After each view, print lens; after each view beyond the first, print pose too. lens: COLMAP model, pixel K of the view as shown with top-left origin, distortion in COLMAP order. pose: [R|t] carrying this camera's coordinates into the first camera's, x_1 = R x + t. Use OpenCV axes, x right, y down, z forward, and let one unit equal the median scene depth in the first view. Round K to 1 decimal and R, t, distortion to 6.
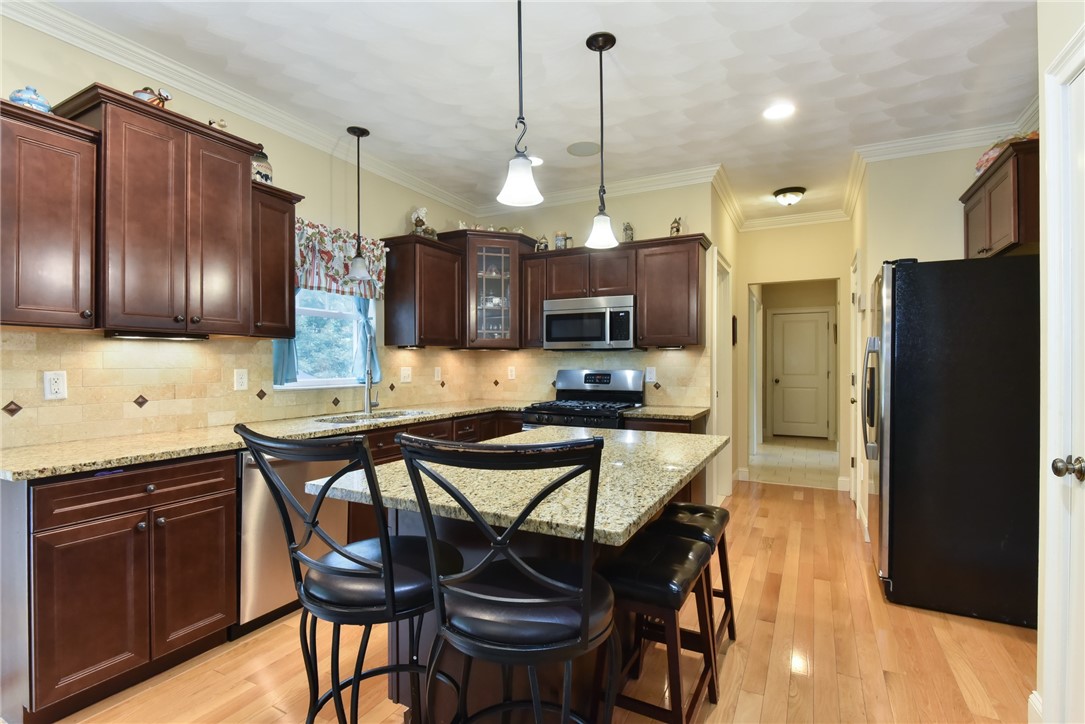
lens RADIAL K [[509.1, 0, 542.5], [0, 509.1, 362.0], [0, 0, 1]] dist [-0.001415, -0.000130]
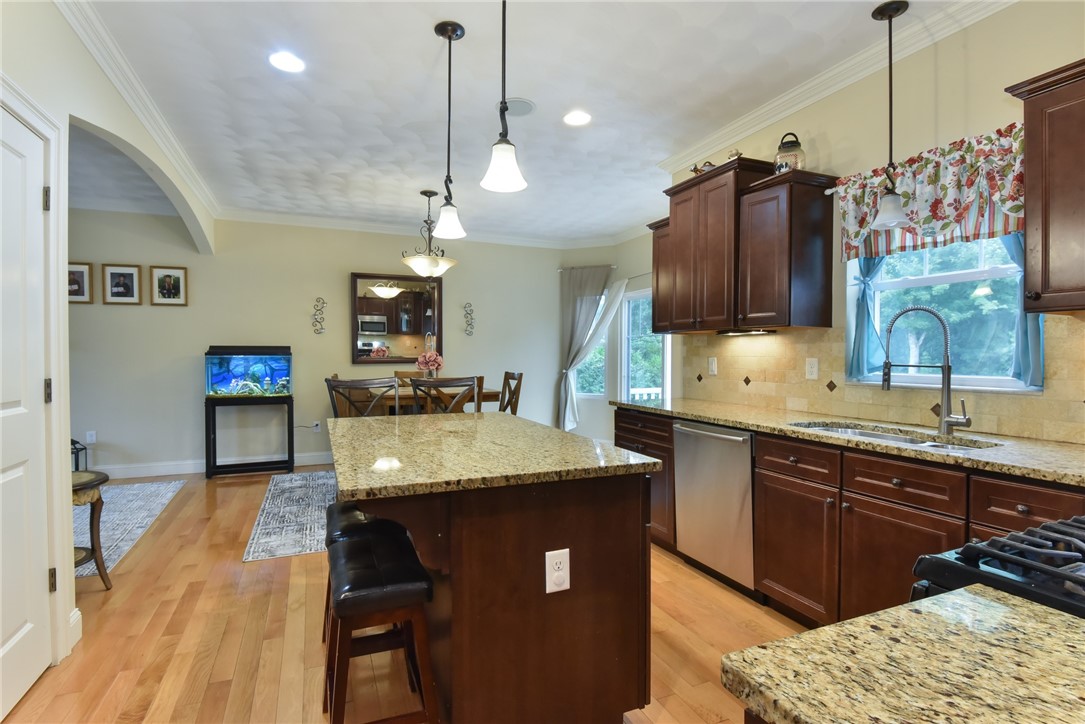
lens RADIAL K [[543.6, 0, 542.5], [0, 543.6, 362.0], [0, 0, 1]] dist [0.000664, -0.000014]
pose [[-0.625854, 0.011581, -0.779854, 0.546760], [0.002545, 0.999915, 0.012806, 0.005981], [0.779936, 0.006030, -0.625830, 1.203040]]
